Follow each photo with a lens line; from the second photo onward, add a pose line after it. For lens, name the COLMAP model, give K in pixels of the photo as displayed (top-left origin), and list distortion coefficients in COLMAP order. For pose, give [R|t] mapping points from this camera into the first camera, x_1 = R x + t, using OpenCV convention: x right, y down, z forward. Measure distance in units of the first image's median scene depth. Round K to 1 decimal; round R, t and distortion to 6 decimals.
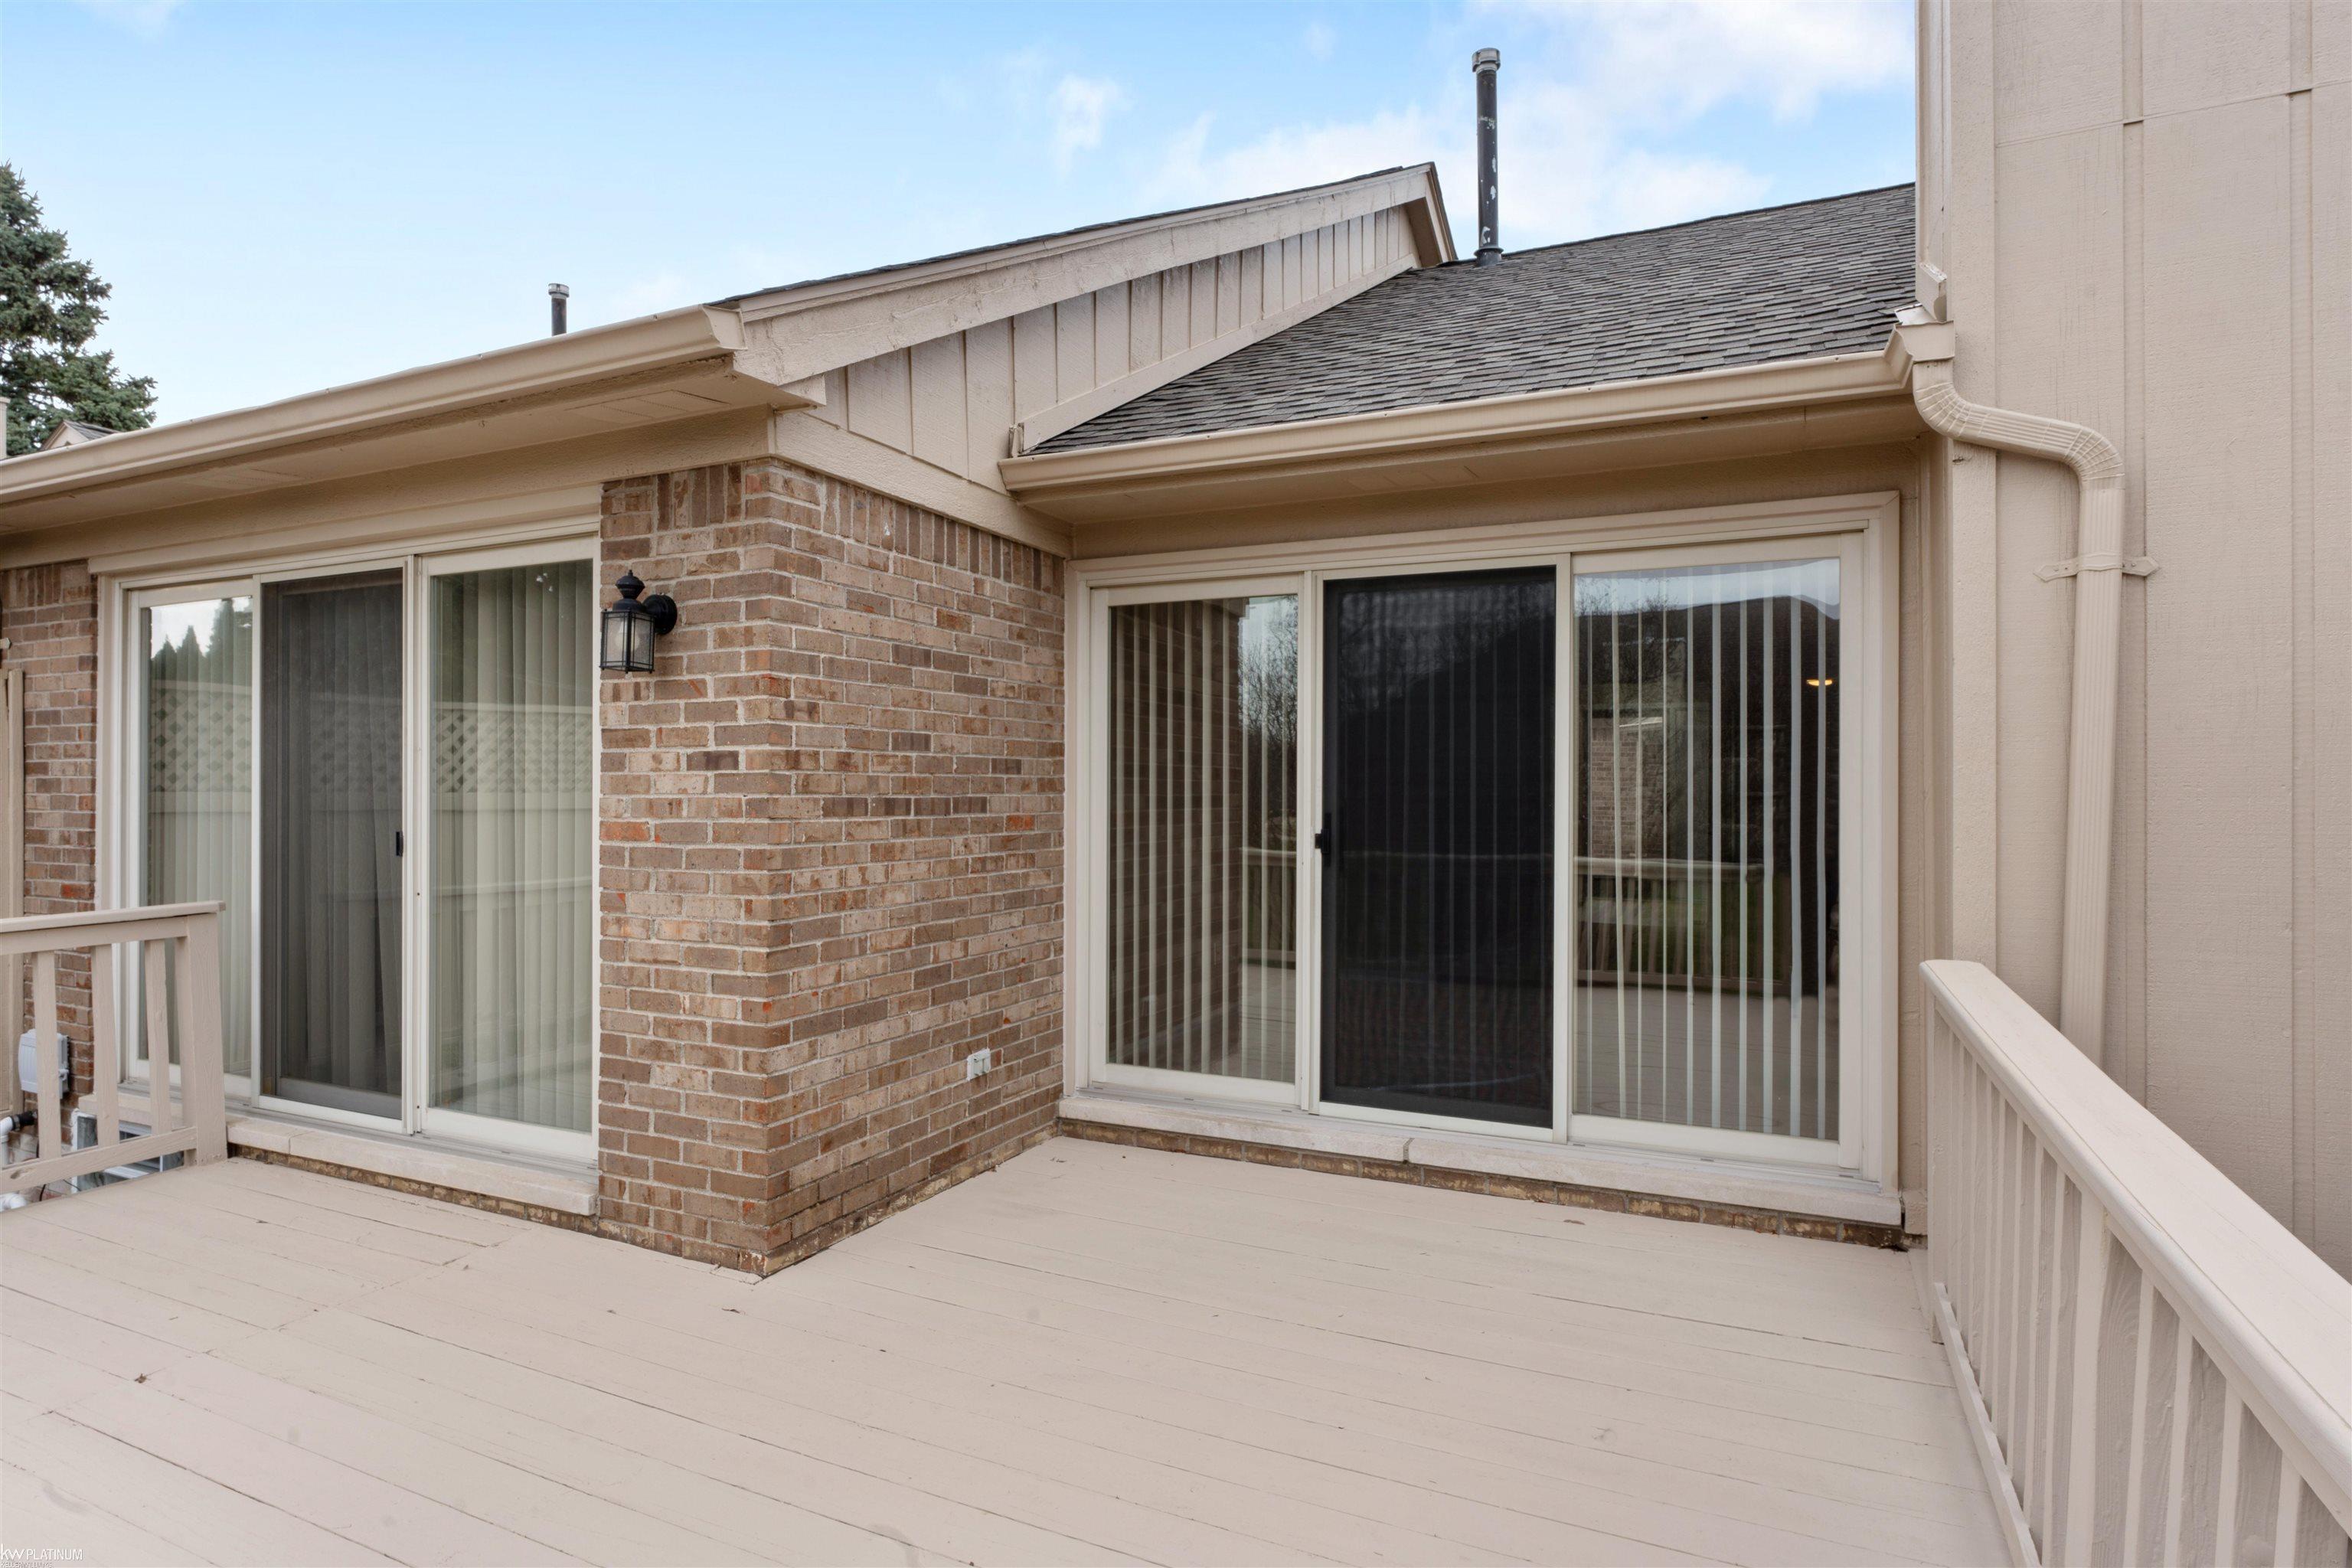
lens RADIAL K [[1301.2, 0, 1132.9], [0, 1301.2, 785.6], [0, 0, 1]] dist [-0.005199, 0.000234]
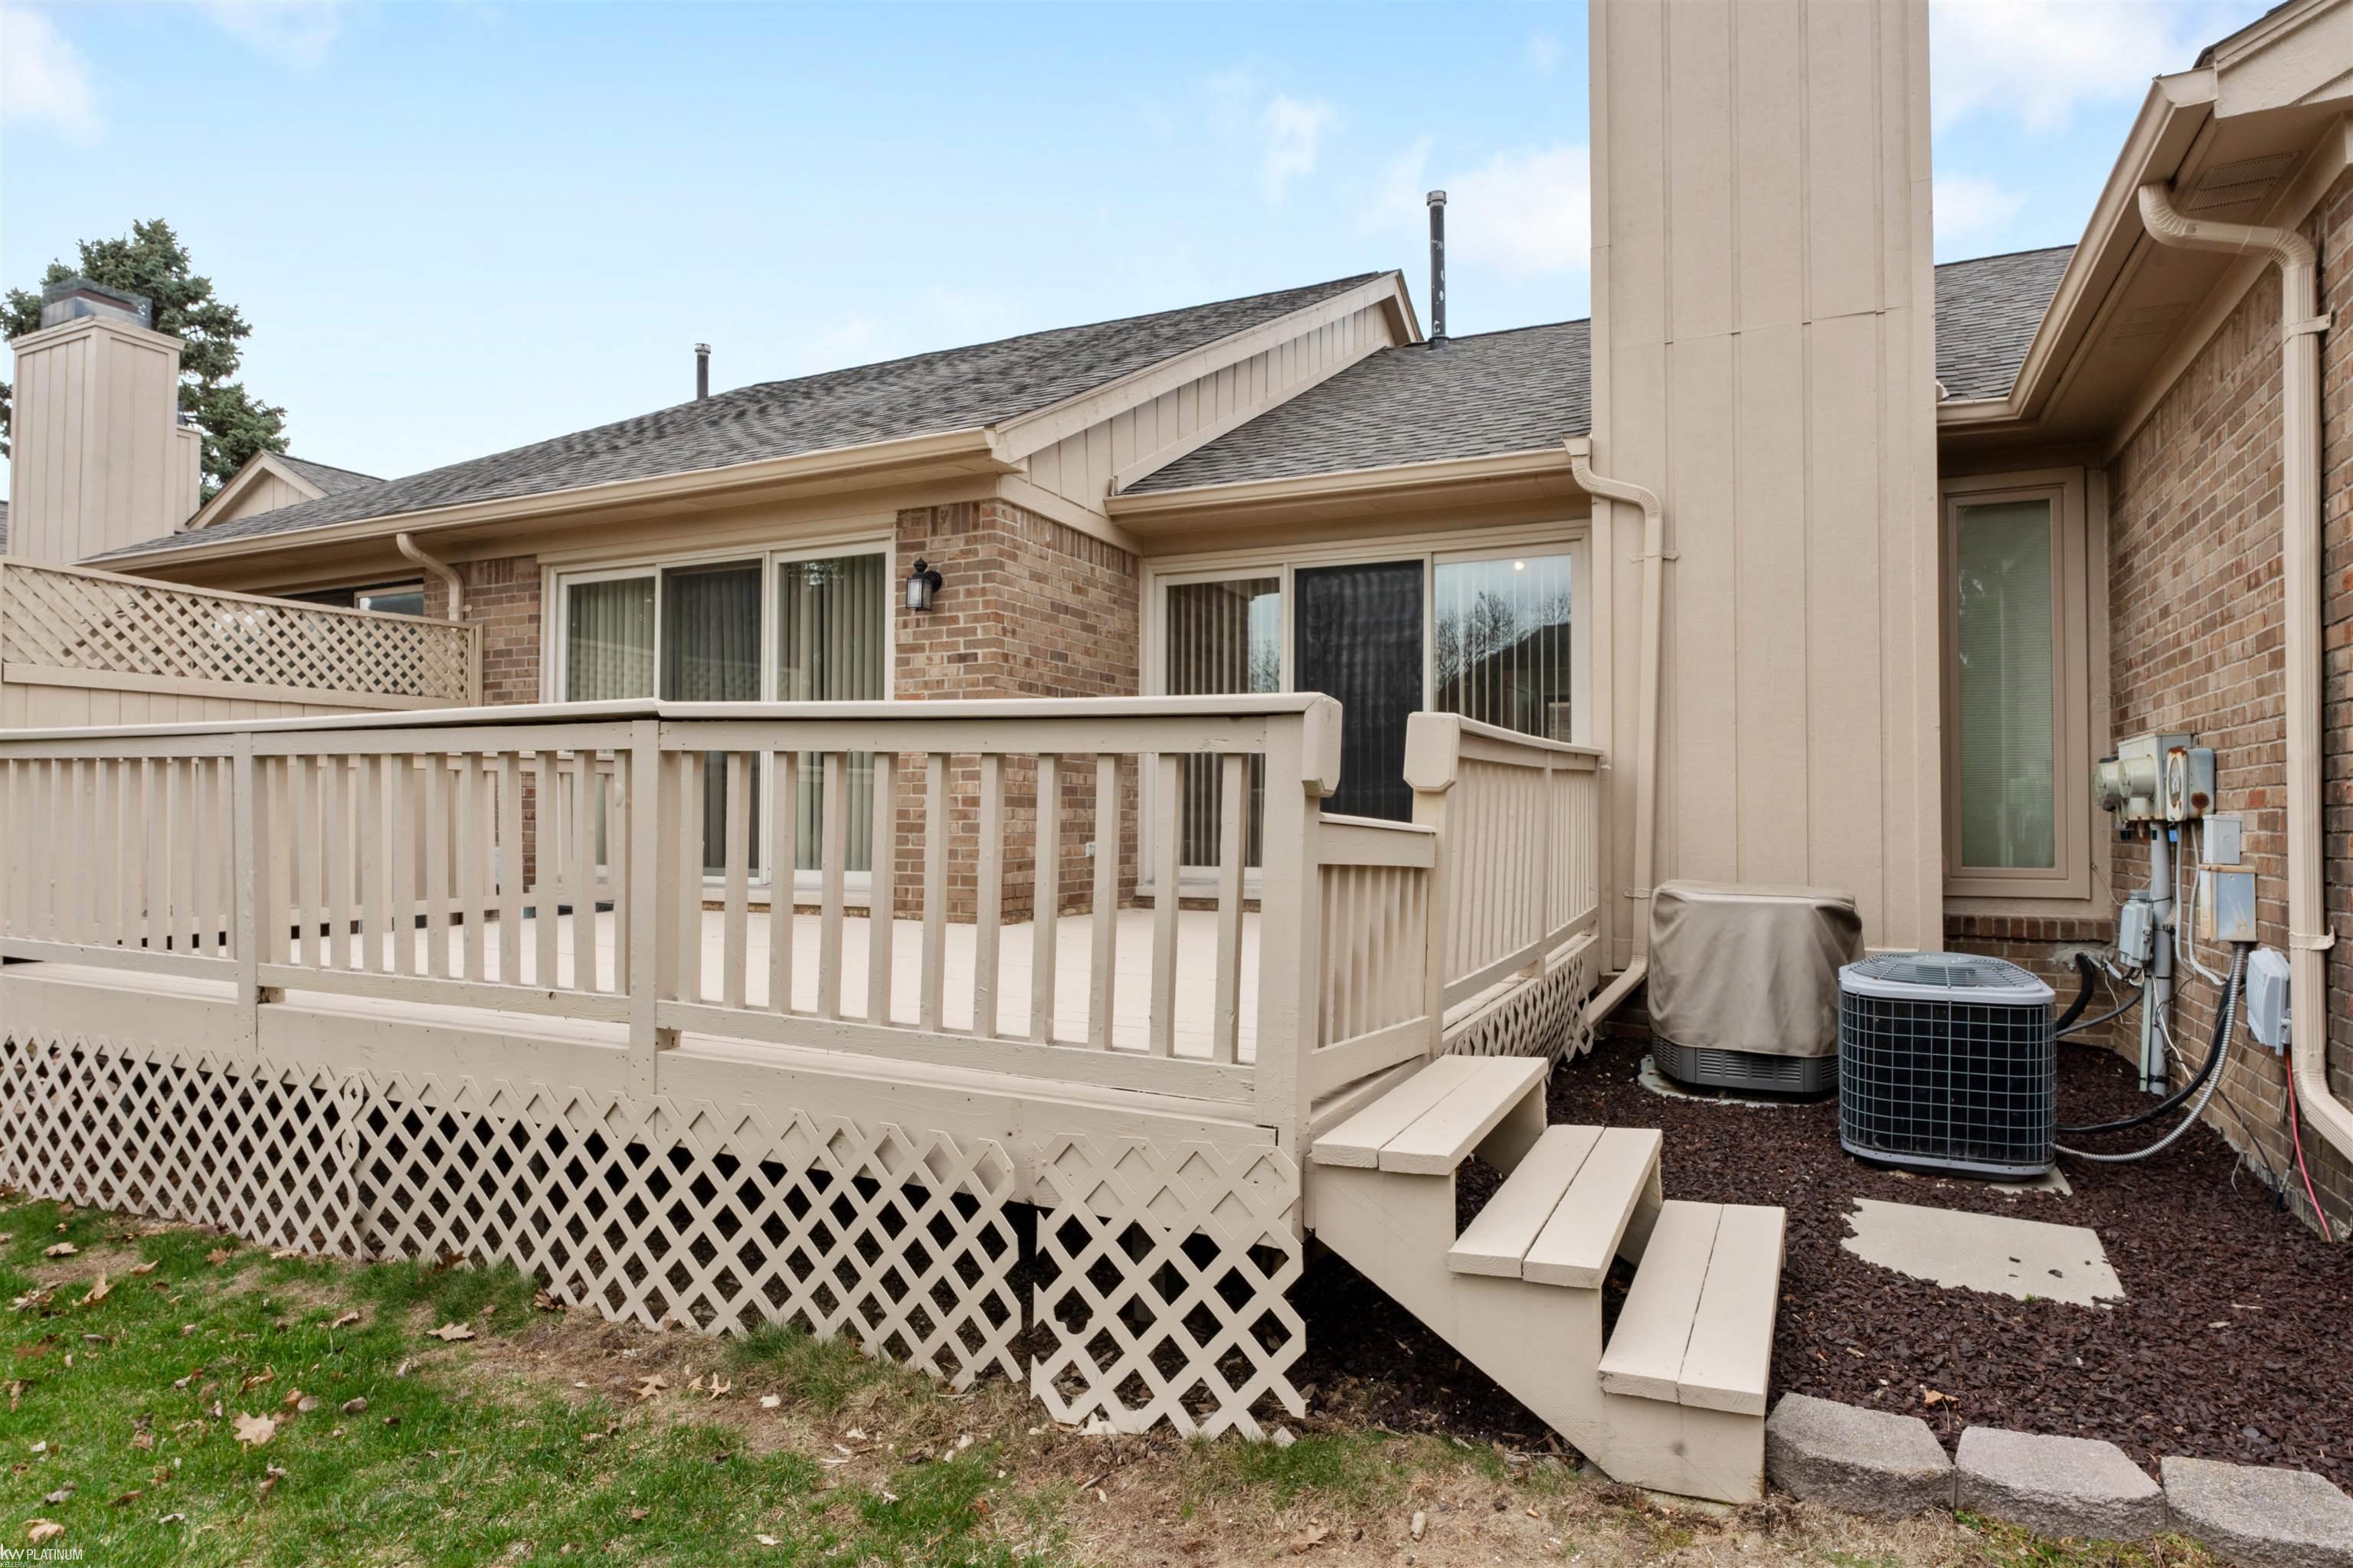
lens RADIAL K [[1322.3, 0, 1176.5], [0, 1322.3, 784.0], [0, 0, 1]] dist [-0.004768, -0.002500]
pose [[0.999928, 0.001973, 0.011878, -0.028955], [-0.001740, 0.999806, -0.019617, 0.166613], [-0.011915, 0.019595, 0.999737, -0.762609]]
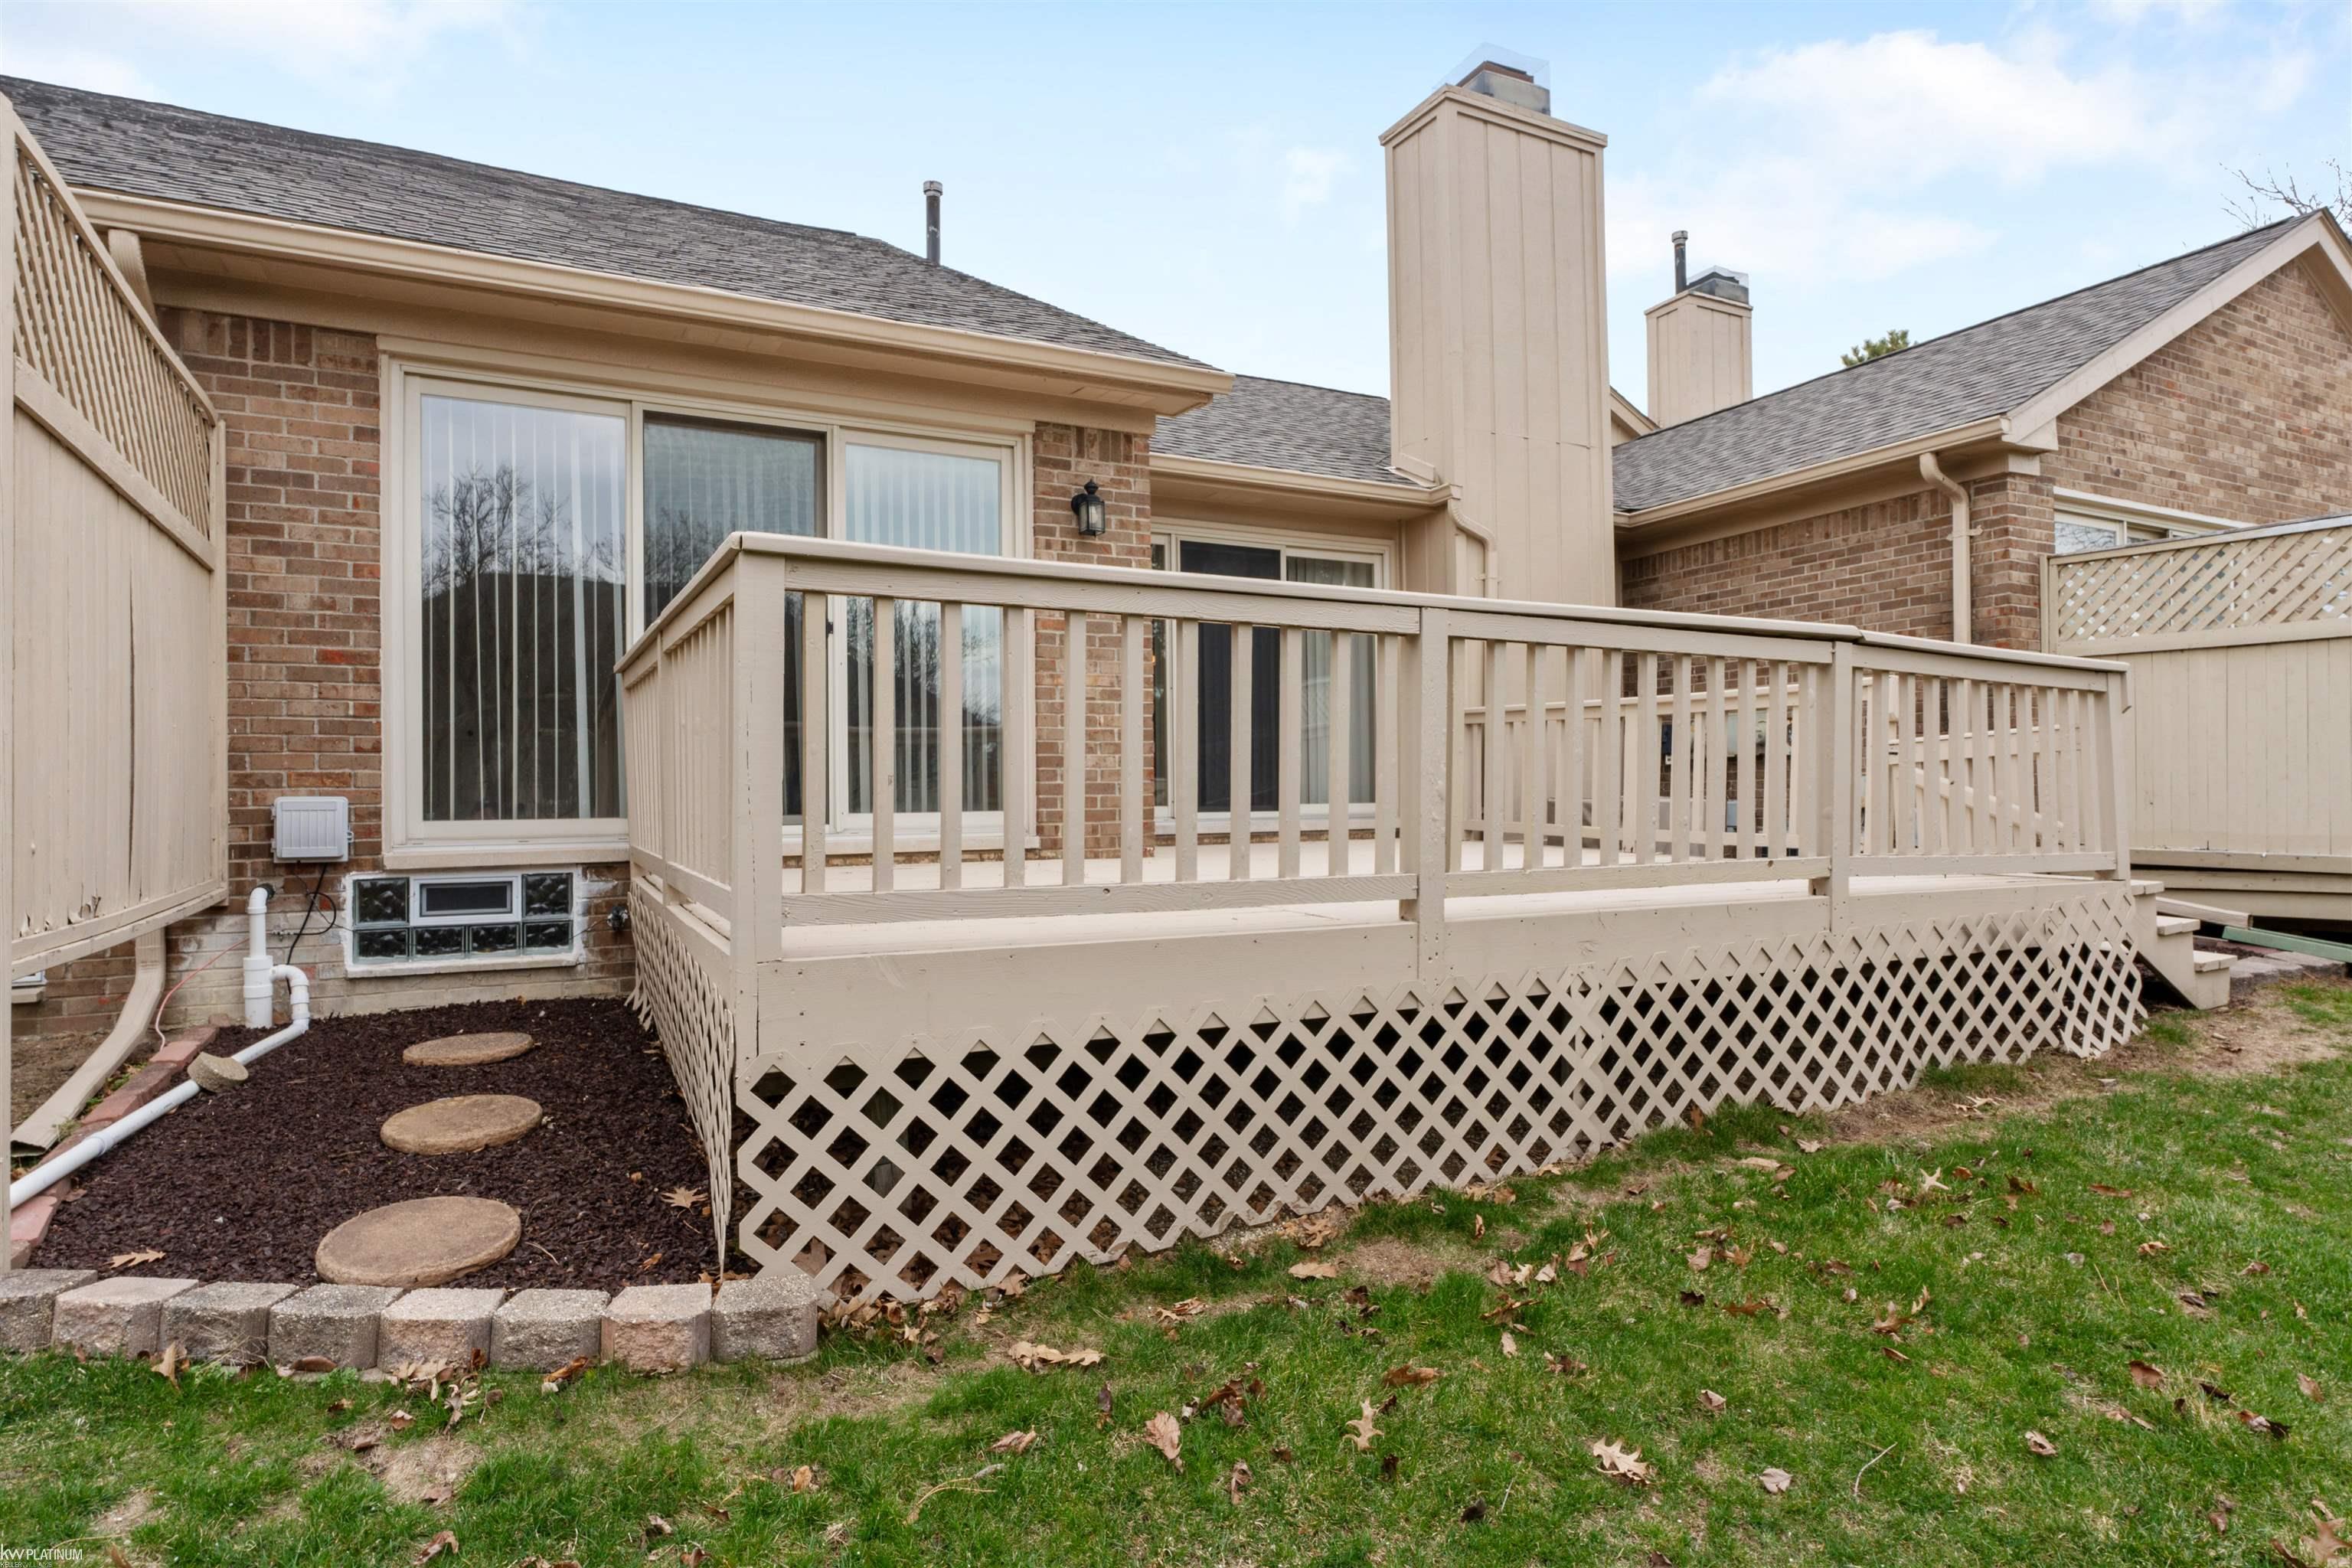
lens RADIAL K [[1321.7, 0, 1176.0], [0, 1321.7, 784.0], [0, 0, 1]] dist [-0.004768, -0.002500]
pose [[0.584958, 0.002444, 0.811060, -1.492449], [0.009060, 0.999913, -0.009547, 0.229706], [-0.811013, 0.012933, 0.584885, -0.139986]]
